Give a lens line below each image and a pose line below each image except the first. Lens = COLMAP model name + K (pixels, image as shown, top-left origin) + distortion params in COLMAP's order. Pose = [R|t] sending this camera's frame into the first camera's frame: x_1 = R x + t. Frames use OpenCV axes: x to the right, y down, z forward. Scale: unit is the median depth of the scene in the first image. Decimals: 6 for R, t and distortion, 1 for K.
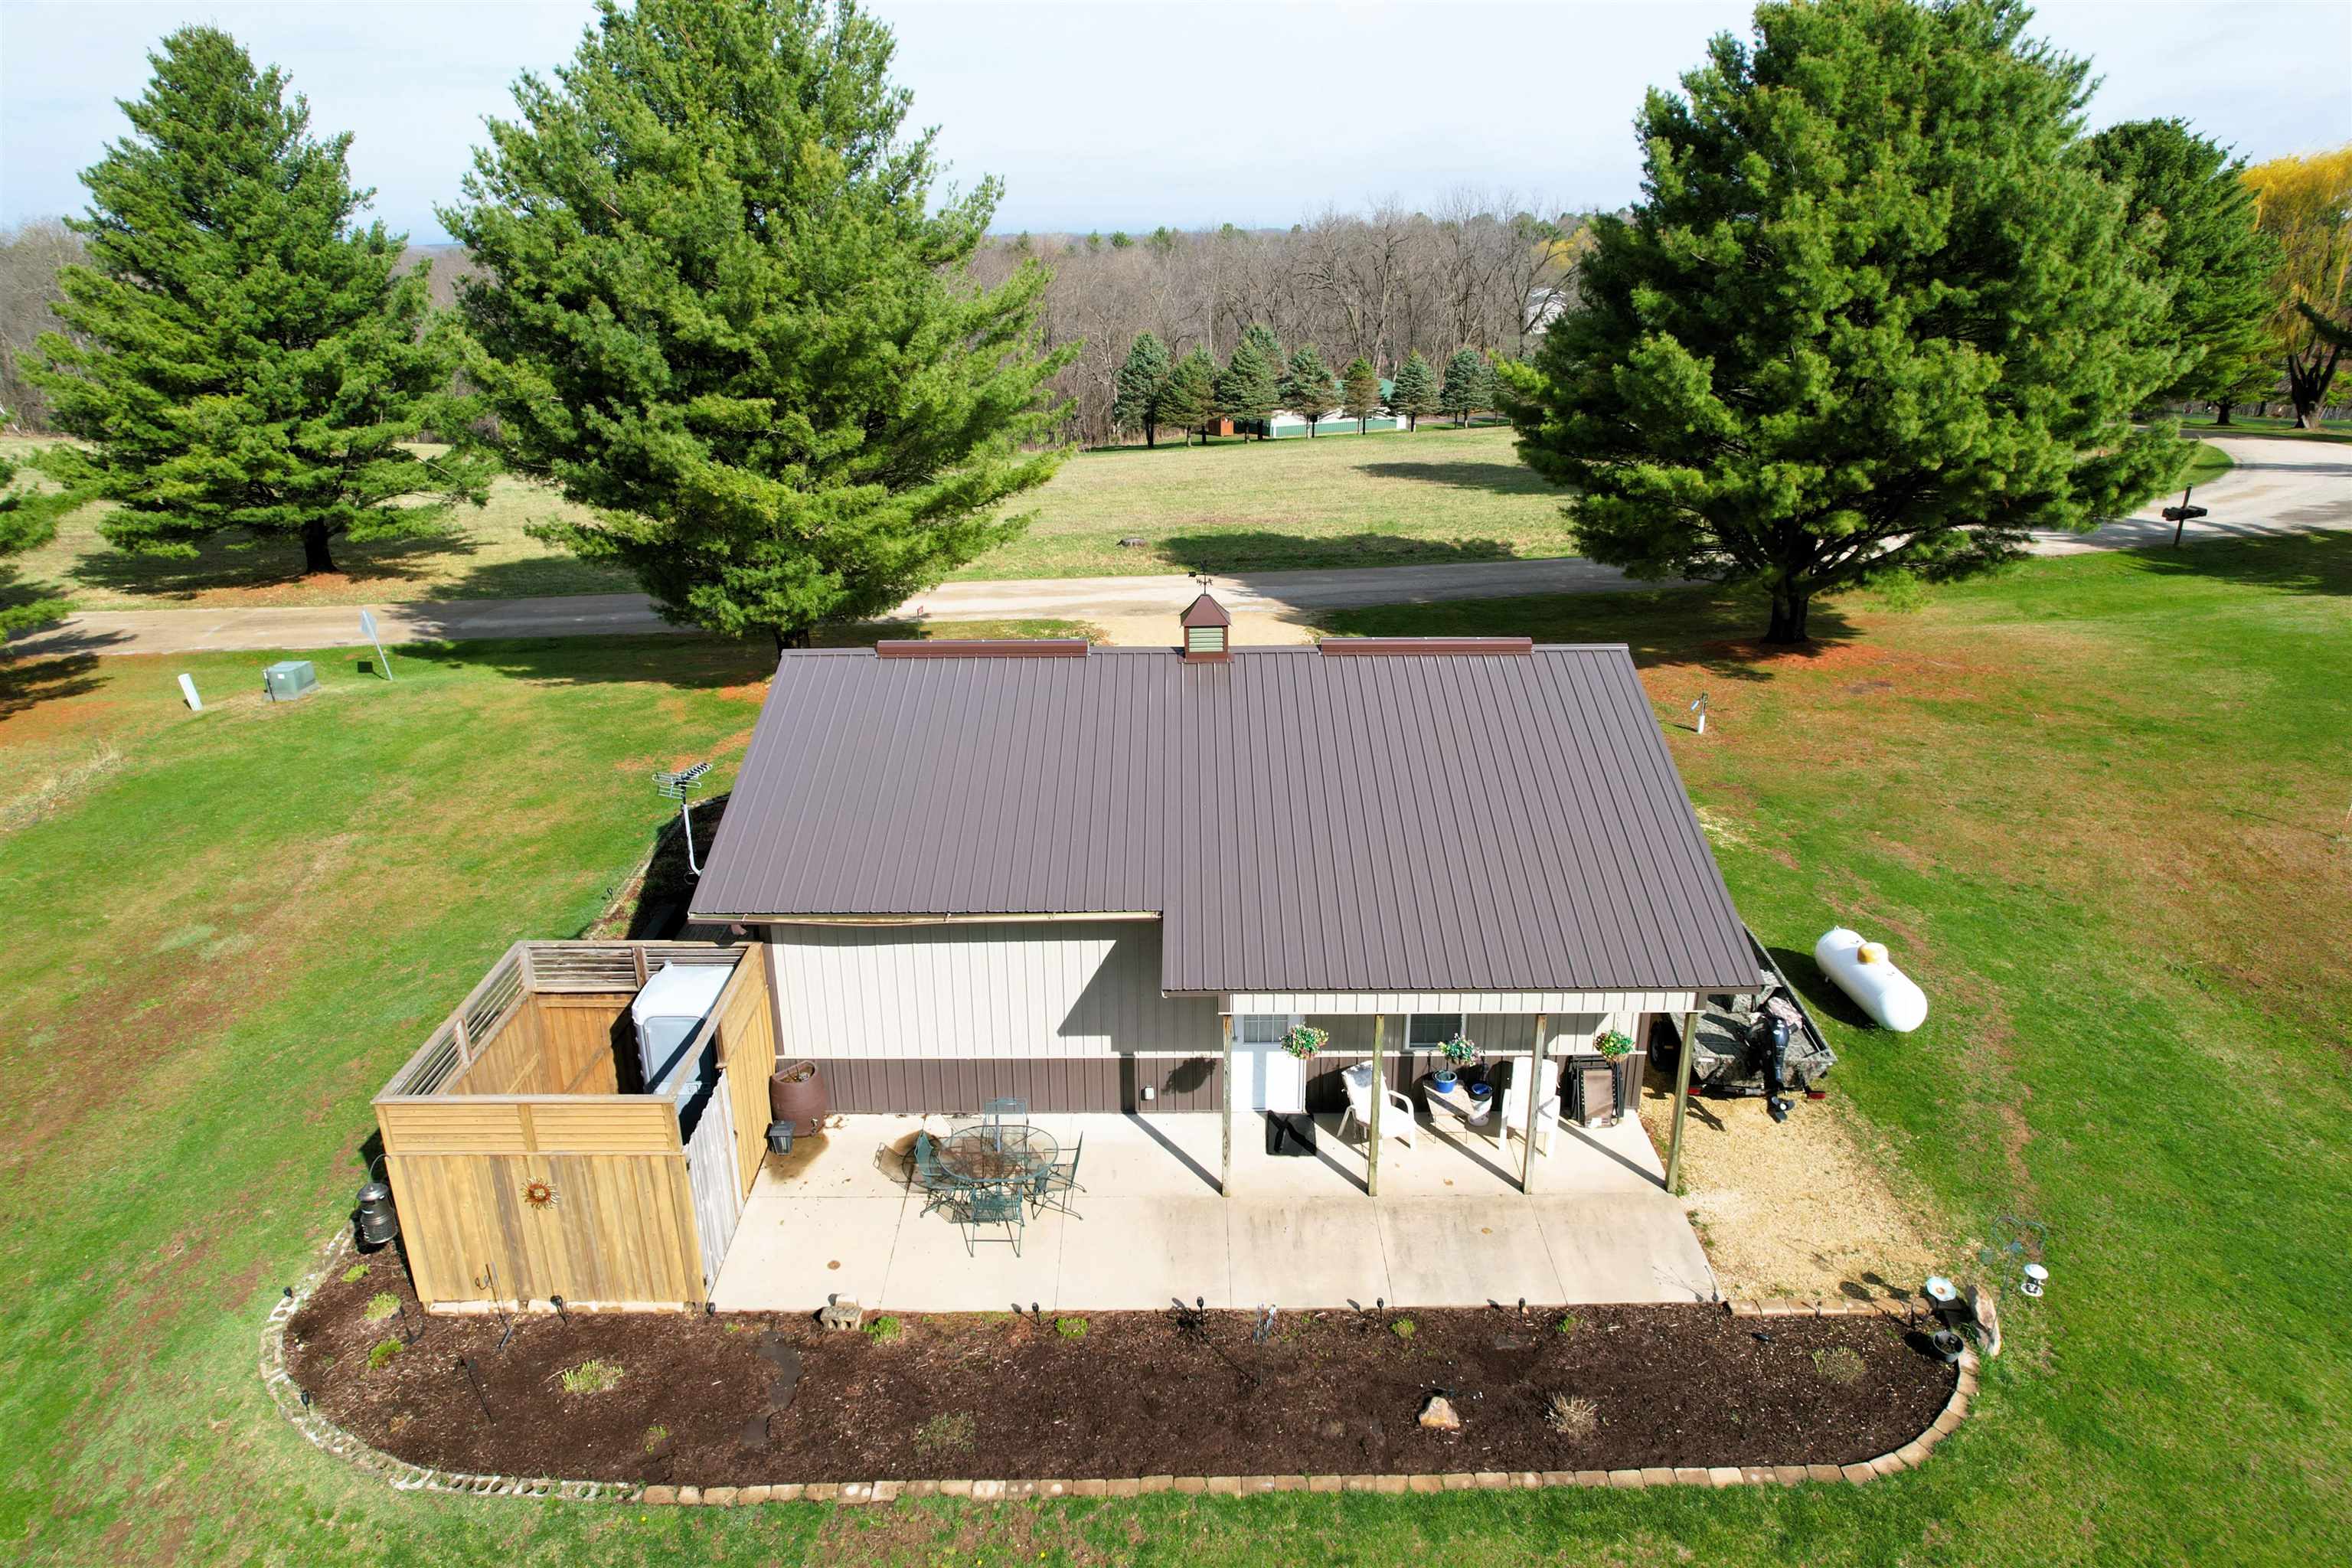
lens RADIAL K [[1536.8, 0, 1187.0], [0, 1536.8, 775.0], [0, 0, 1]] dist [-0.073357, 0.064529]
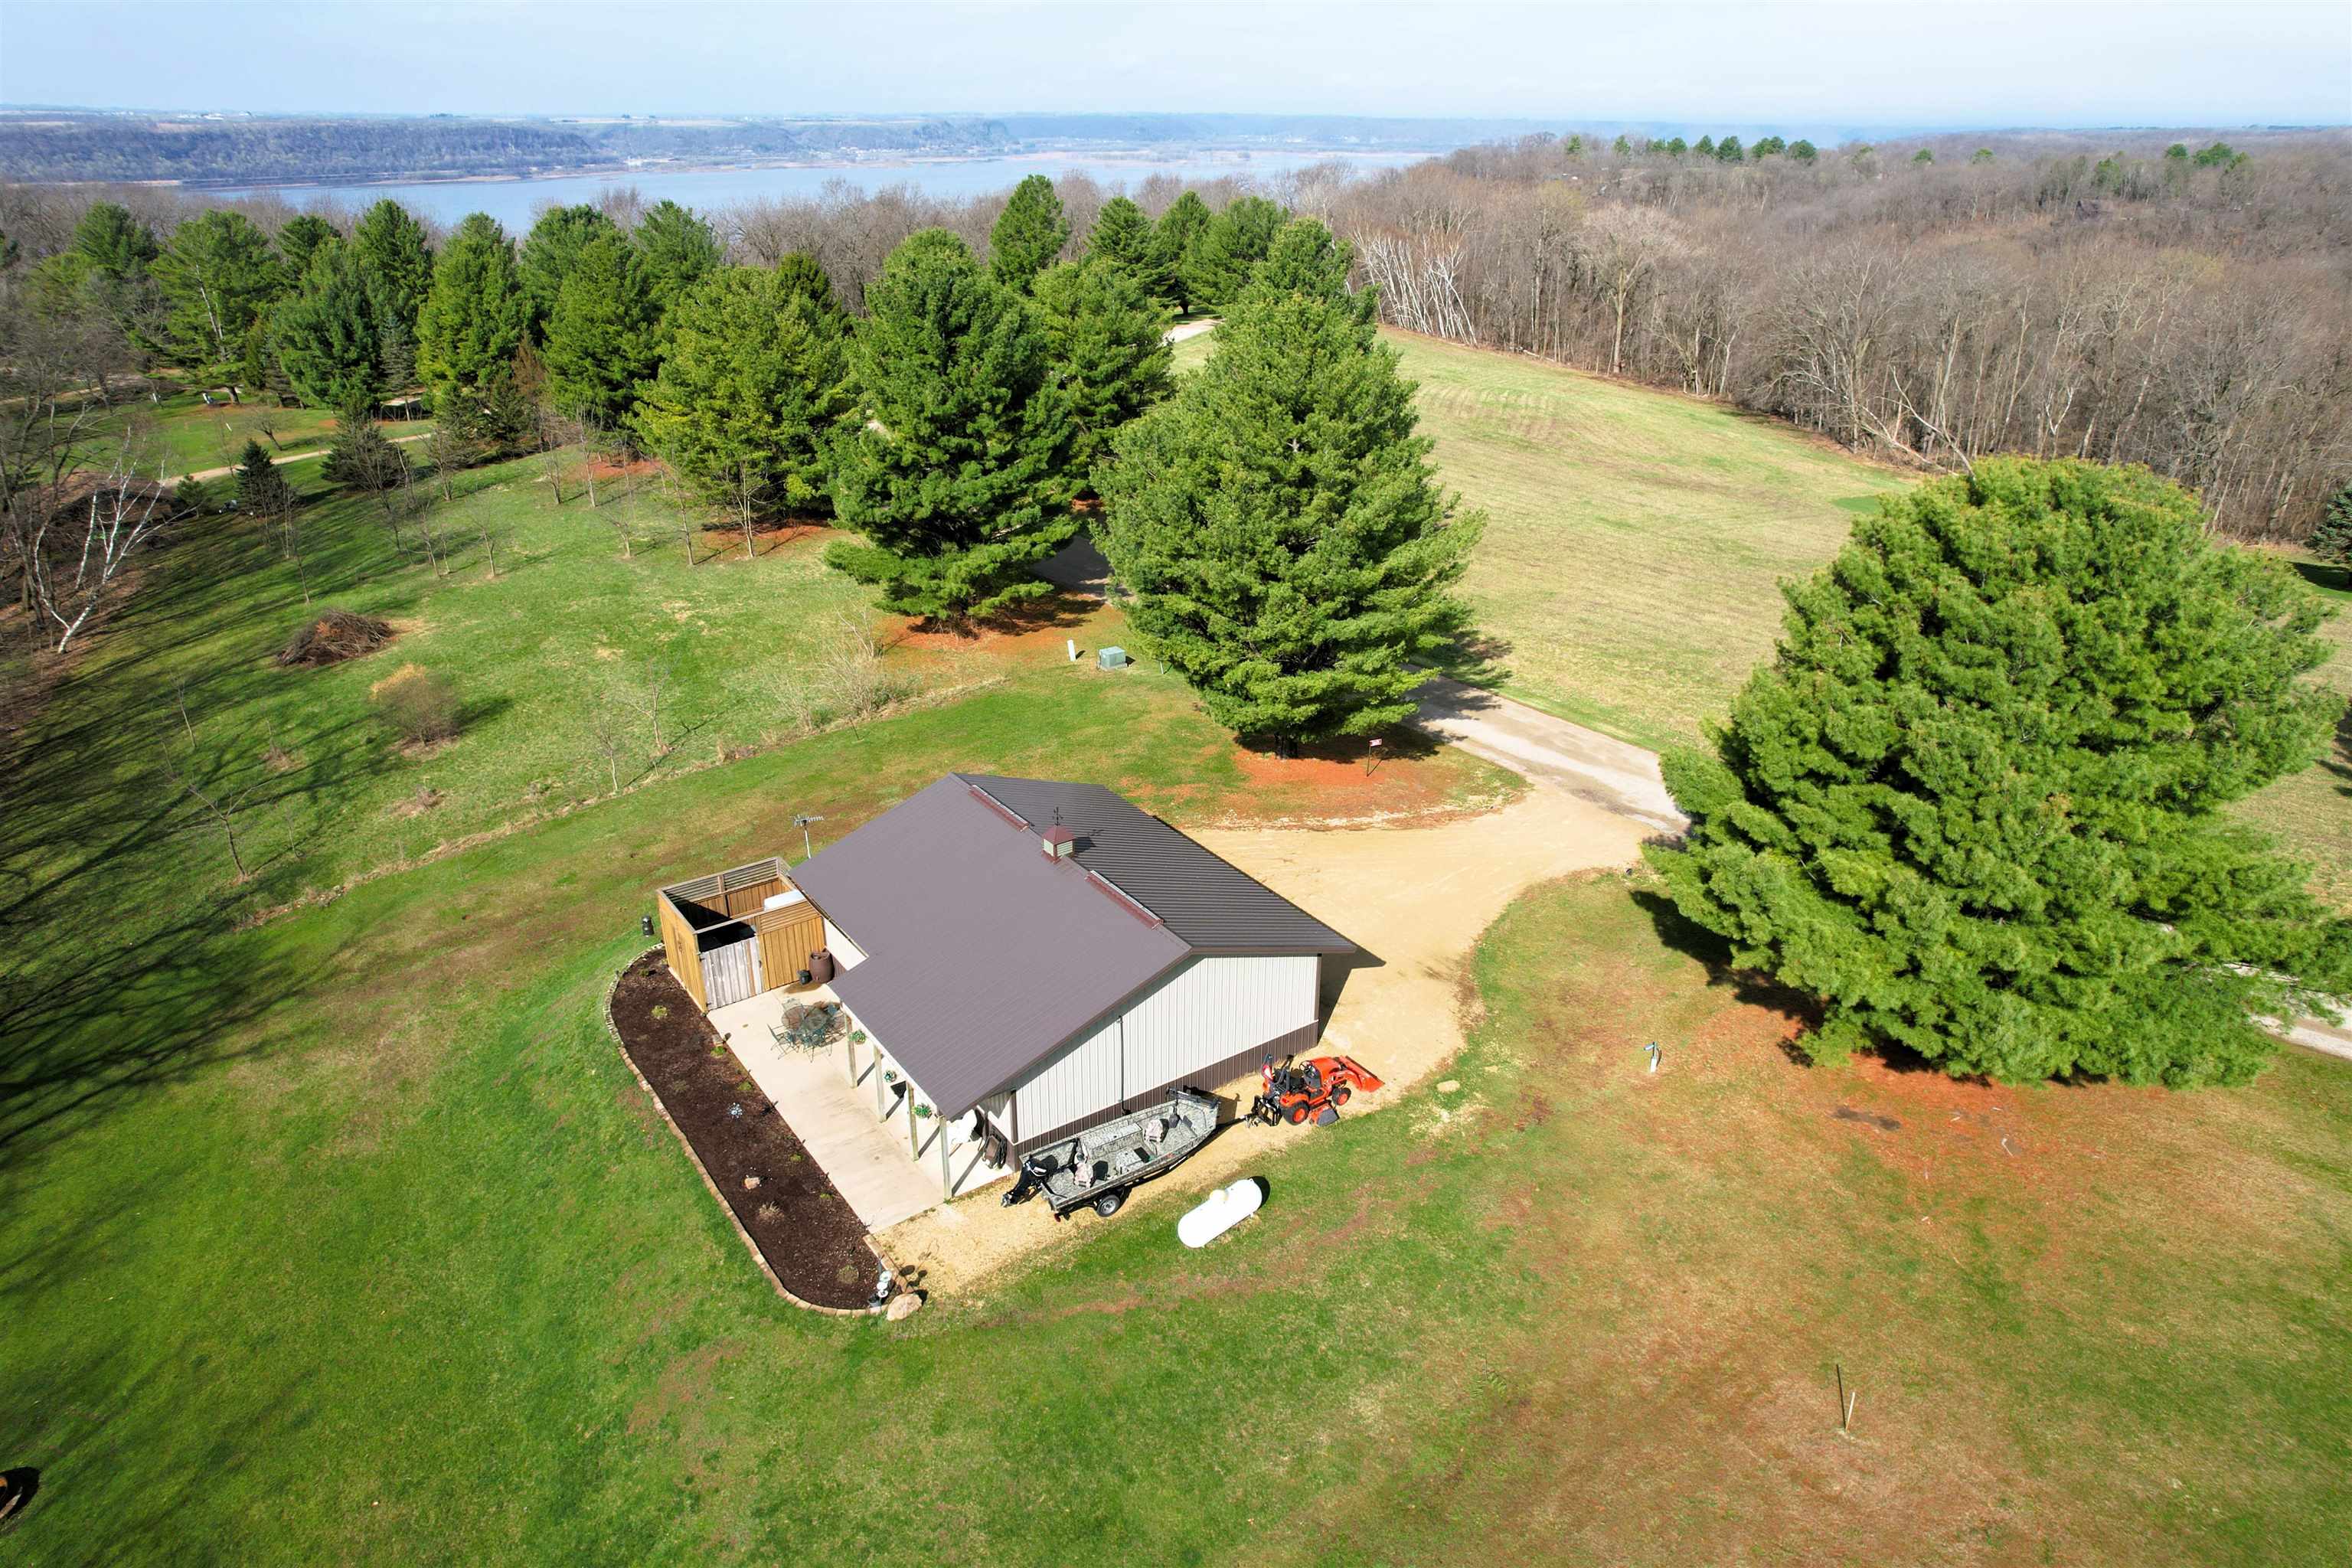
lens RADIAL K [[1508.5, 0, 1176.0], [0, 1508.5, 784.0], [0, 0, 1]] dist [-0.088118, 0.080223]
pose [[0.575161, 0.347640, -0.740497, 0.983451], [-0.282825, 0.933893, 0.218756, -0.416027], [0.767593, 0.083612, 0.635460, -0.024290]]
